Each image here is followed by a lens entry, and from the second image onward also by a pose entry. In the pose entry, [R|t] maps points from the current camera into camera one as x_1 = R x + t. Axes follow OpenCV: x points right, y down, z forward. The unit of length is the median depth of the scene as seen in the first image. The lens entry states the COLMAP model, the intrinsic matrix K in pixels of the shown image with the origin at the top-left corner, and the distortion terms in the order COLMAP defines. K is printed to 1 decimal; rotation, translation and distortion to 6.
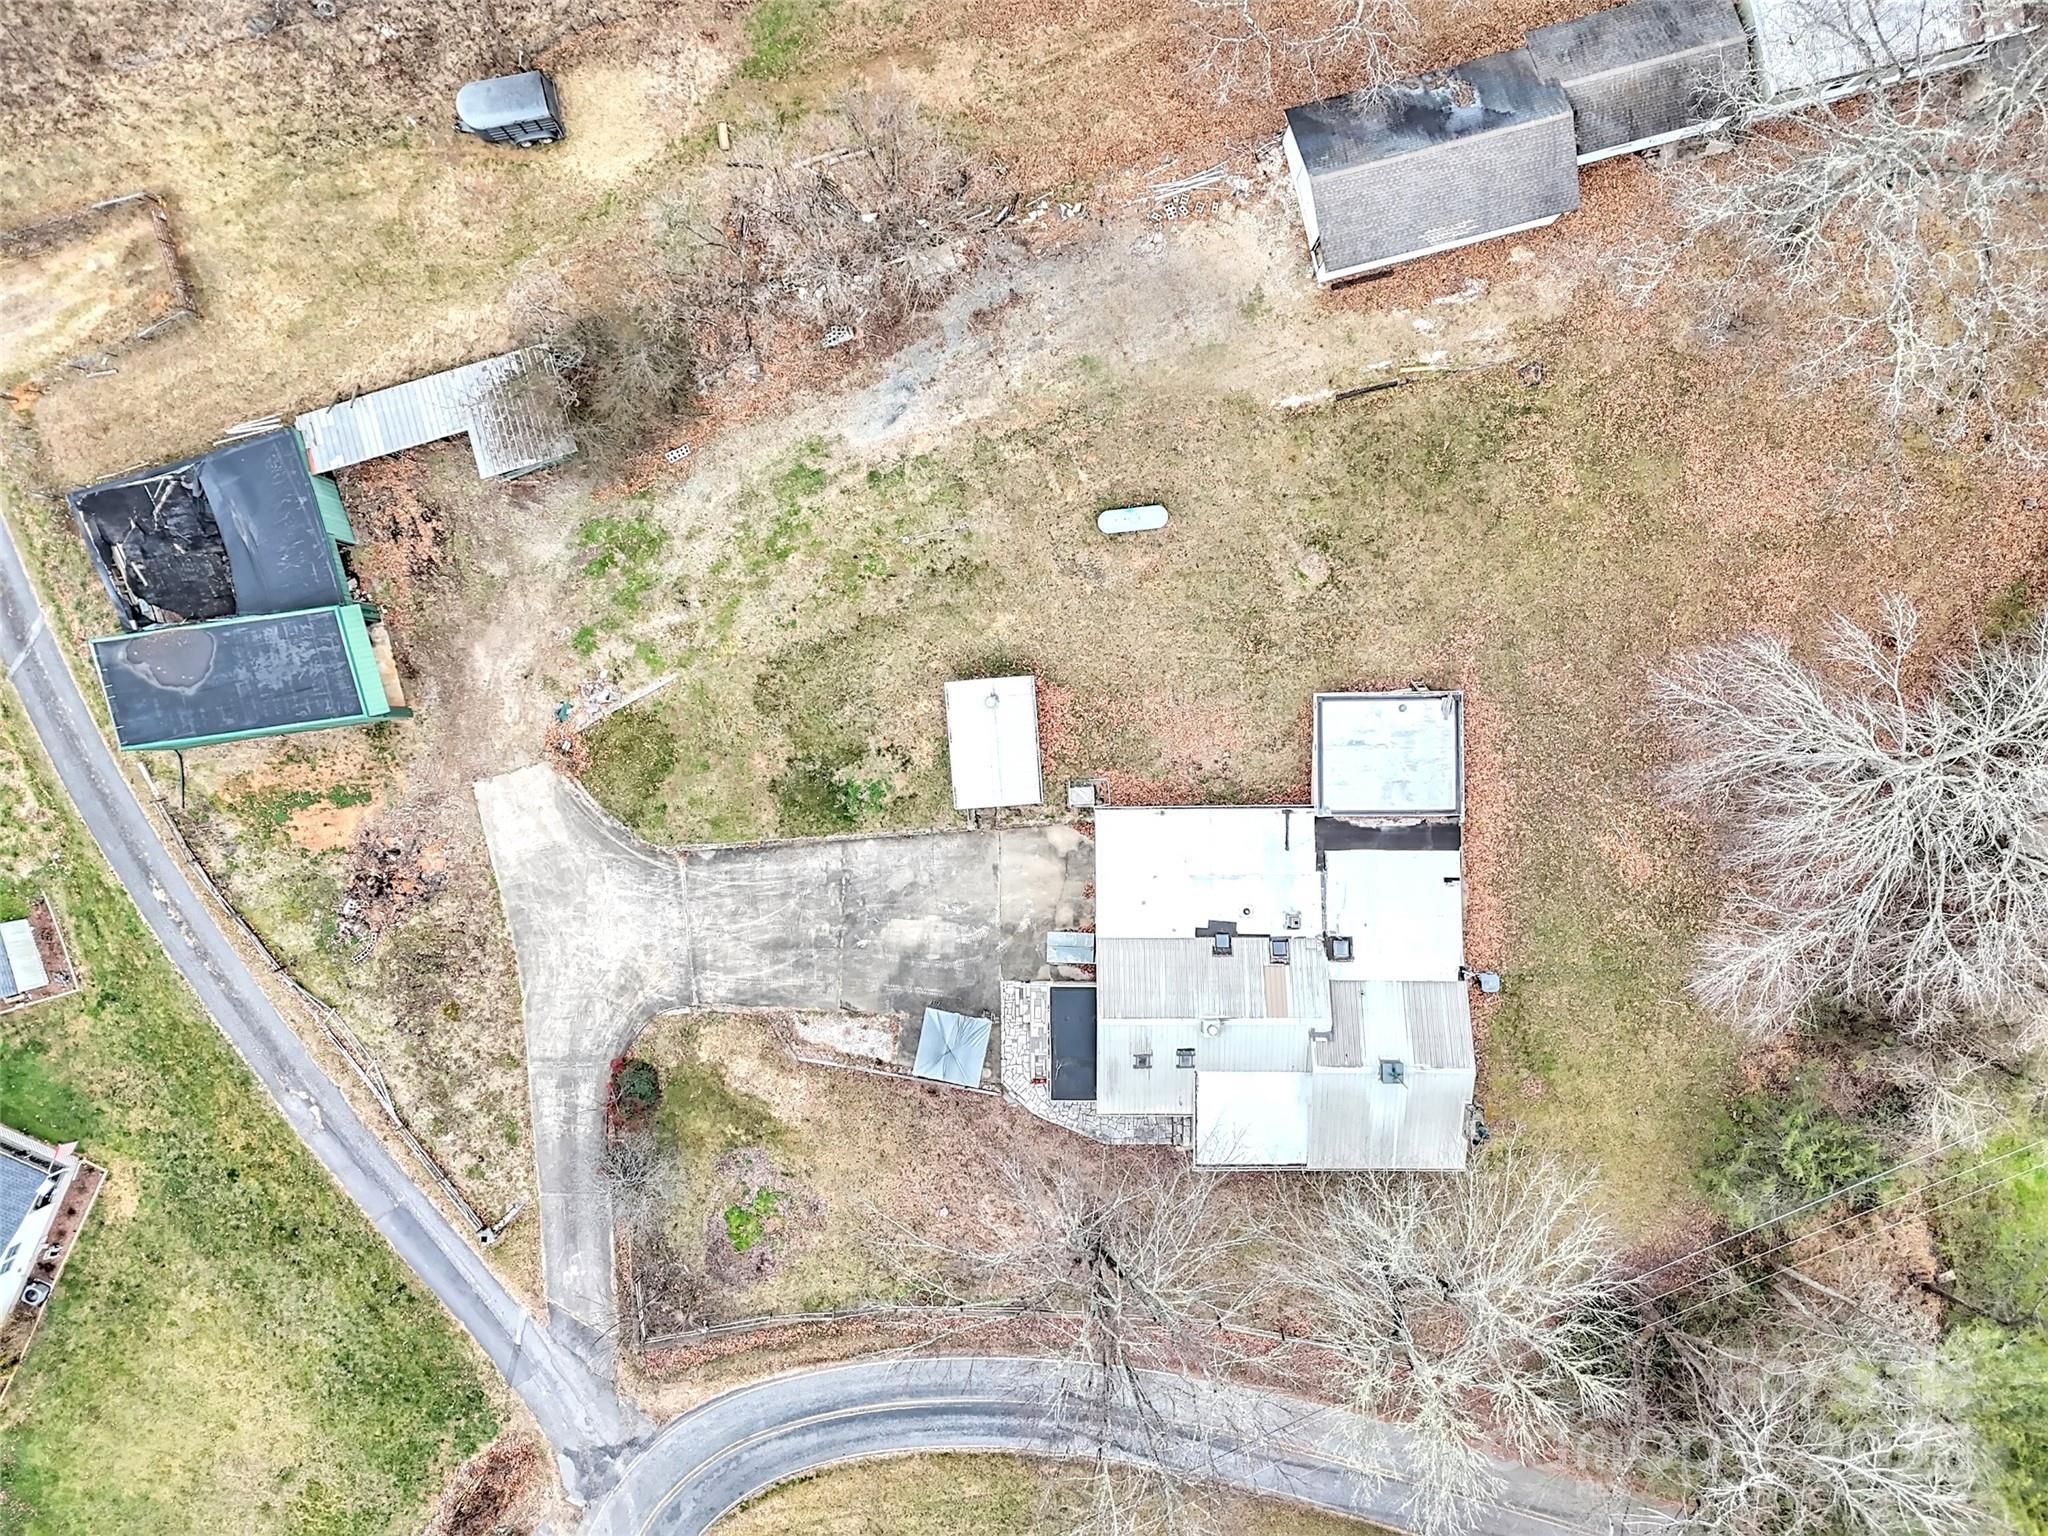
lens RADIAL K [[1605.6, 0, 1013.9], [0, 1605.6, 739.6], [0, 0, 1]] dist [0.080692, -0.065669]
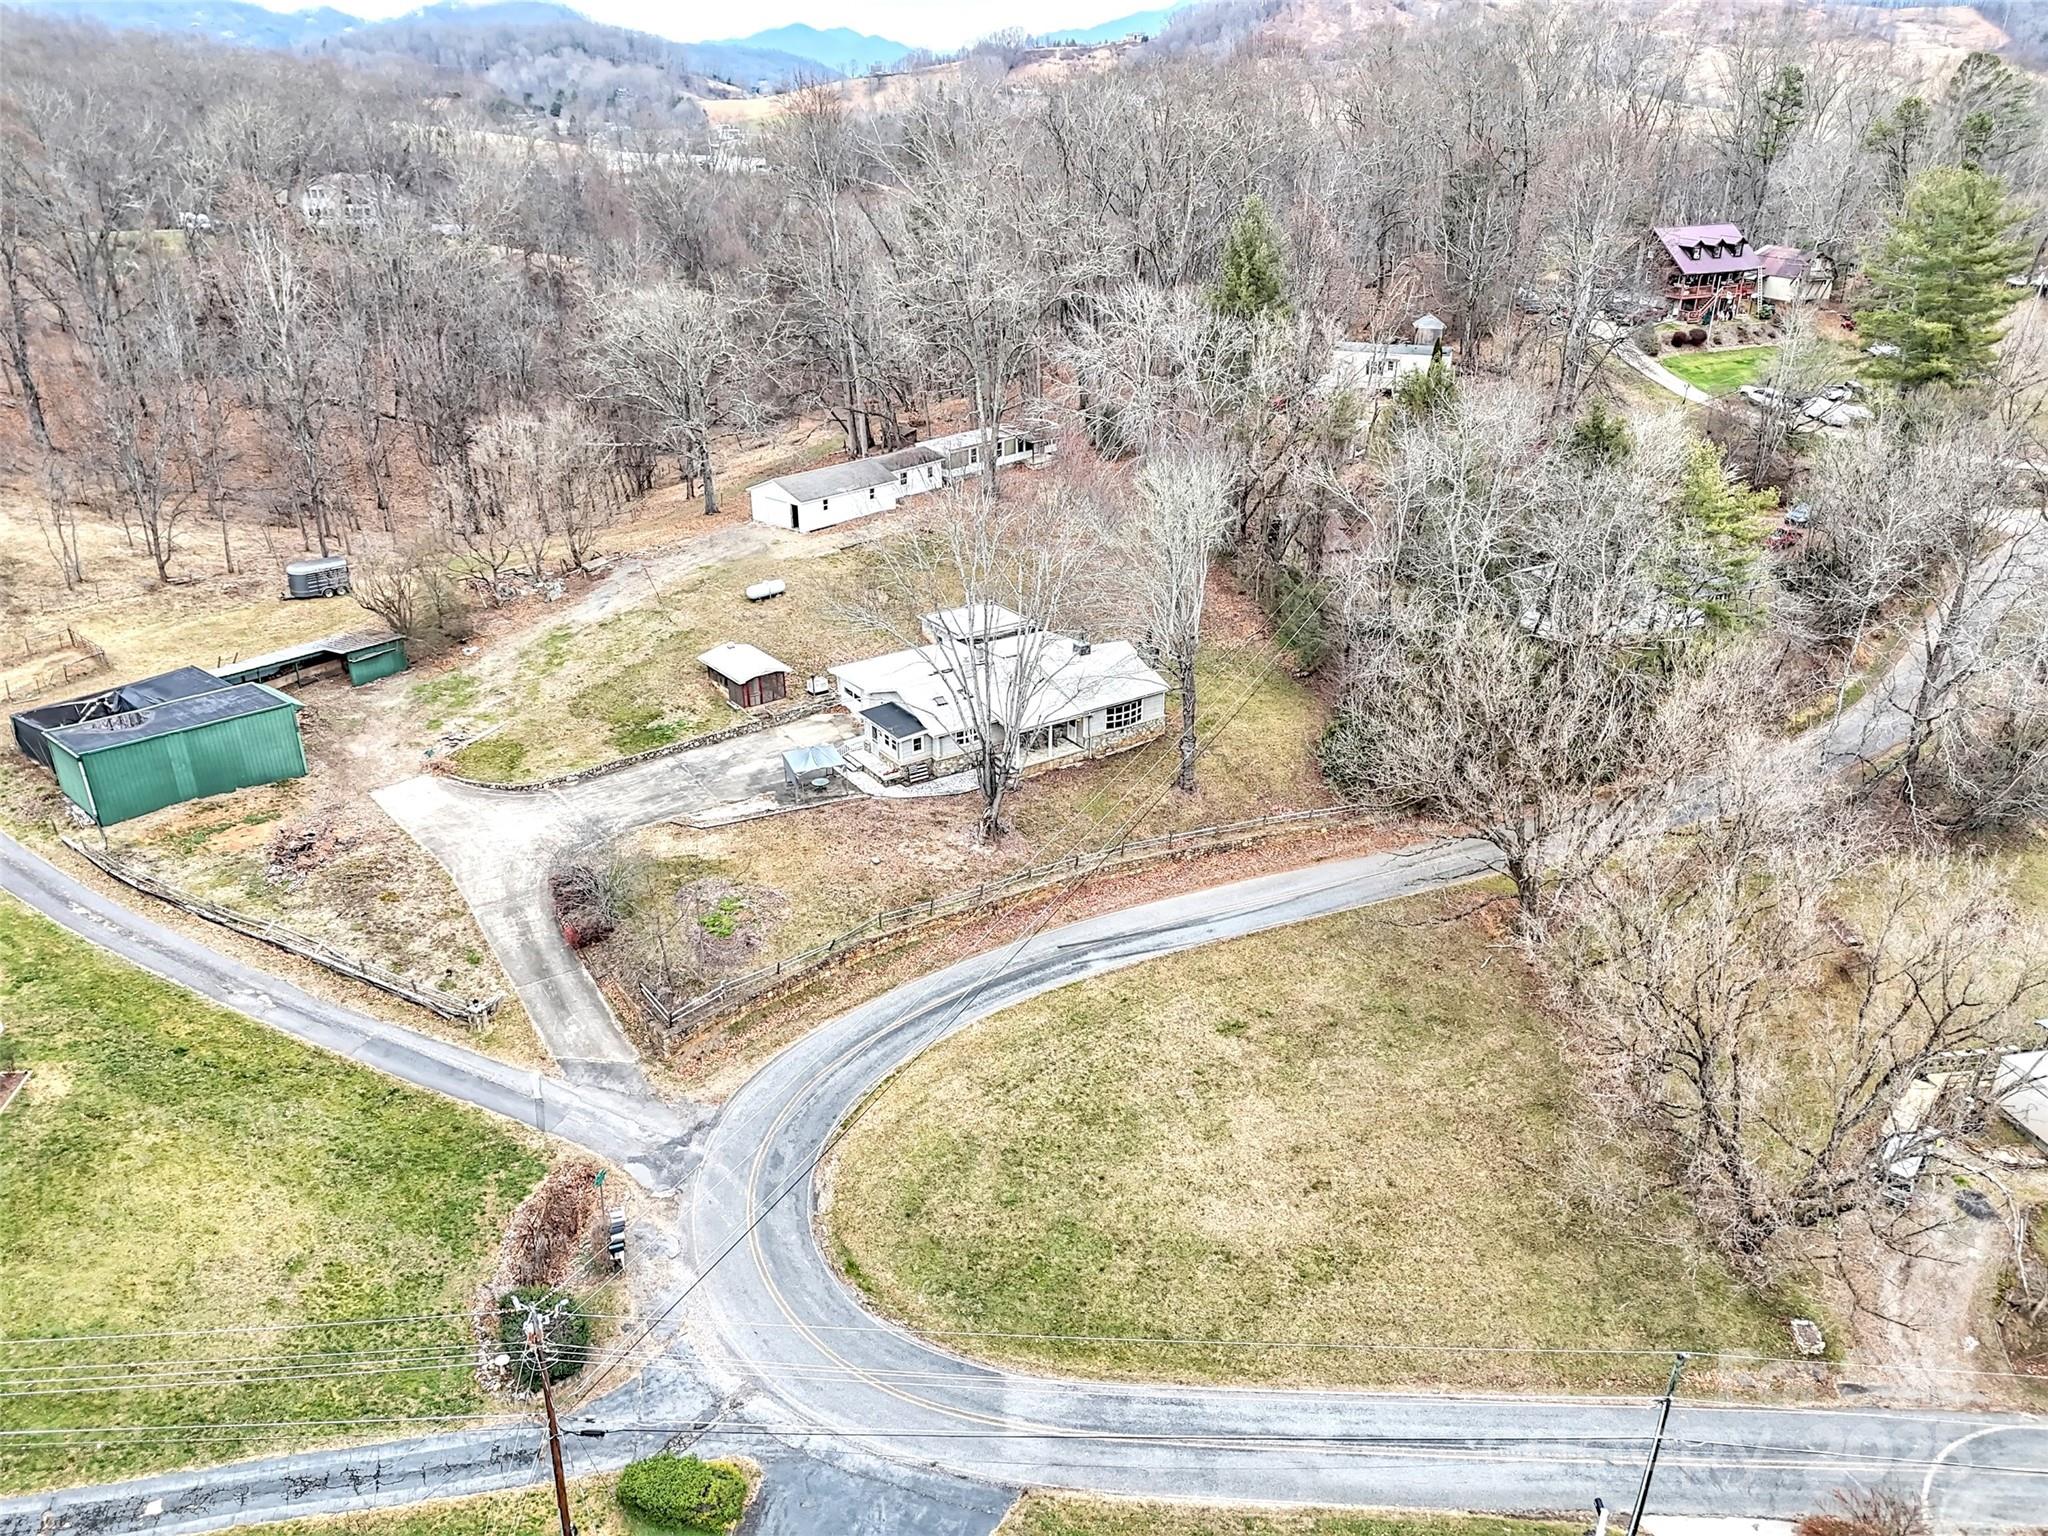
lens RADIAL K [[1605.6, 0, 1013.9], [0, 1605.6, 739.6], [0, 0, 1]] dist [0.080692, -0.065669]
pose [[0.840335, -0.184238, 0.509798, -0.511245], [0.542065, 0.288464, -0.789274, 1.184920], [-0.001644, 0.939598, 0.342275, 0.503979]]
